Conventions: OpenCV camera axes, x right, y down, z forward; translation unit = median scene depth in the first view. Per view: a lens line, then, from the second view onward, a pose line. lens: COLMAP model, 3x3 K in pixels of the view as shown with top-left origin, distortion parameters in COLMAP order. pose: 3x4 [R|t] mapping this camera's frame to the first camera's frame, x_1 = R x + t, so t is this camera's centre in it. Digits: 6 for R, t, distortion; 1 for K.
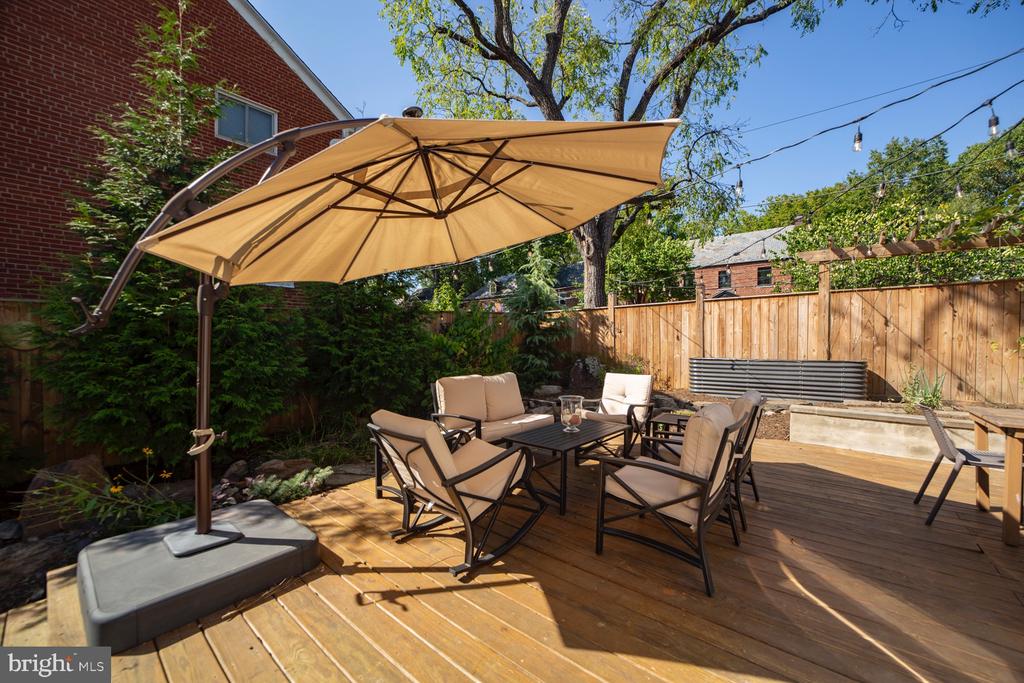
lens RADIAL K [[411.5, 0, 515.6], [0, 411.5, 343.5], [0, 0, 1]] dist [-0.010808, 0.003226]
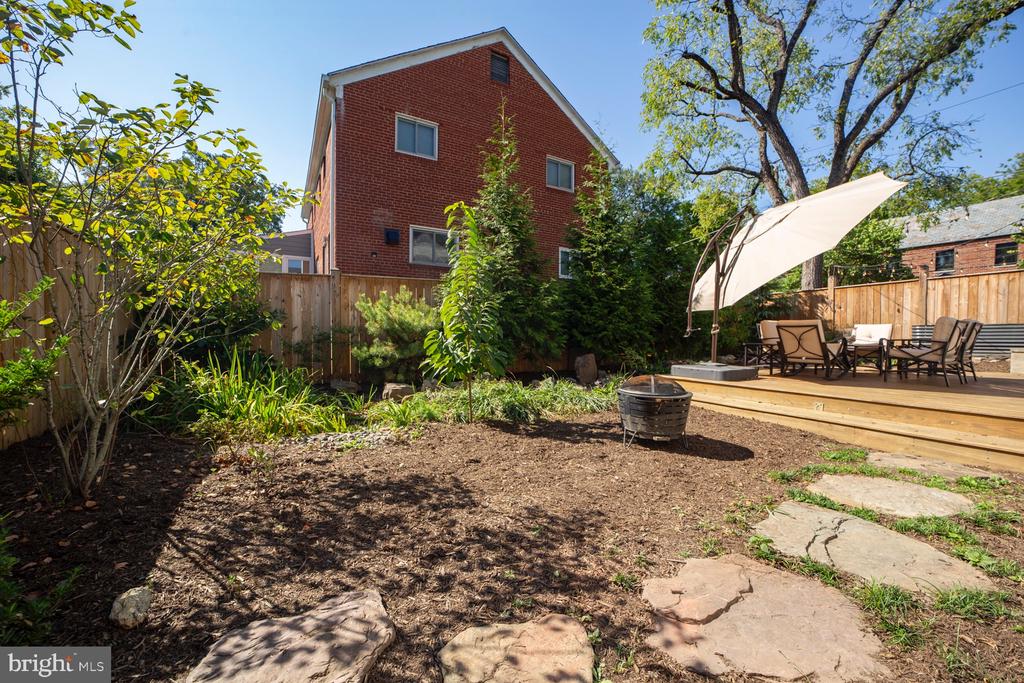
lens RADIAL K [[411.5, 0, 512.9], [0, 411.5, 347.4], [0, 0, 1]] dist [-0.010808, 0.003226]
pose [[0.943867, 0.015916, -0.329942, -0.258539], [-0.009230, 0.999719, 0.021823, 0.071618], [0.330197, -0.017553, 0.943749, -0.475474]]
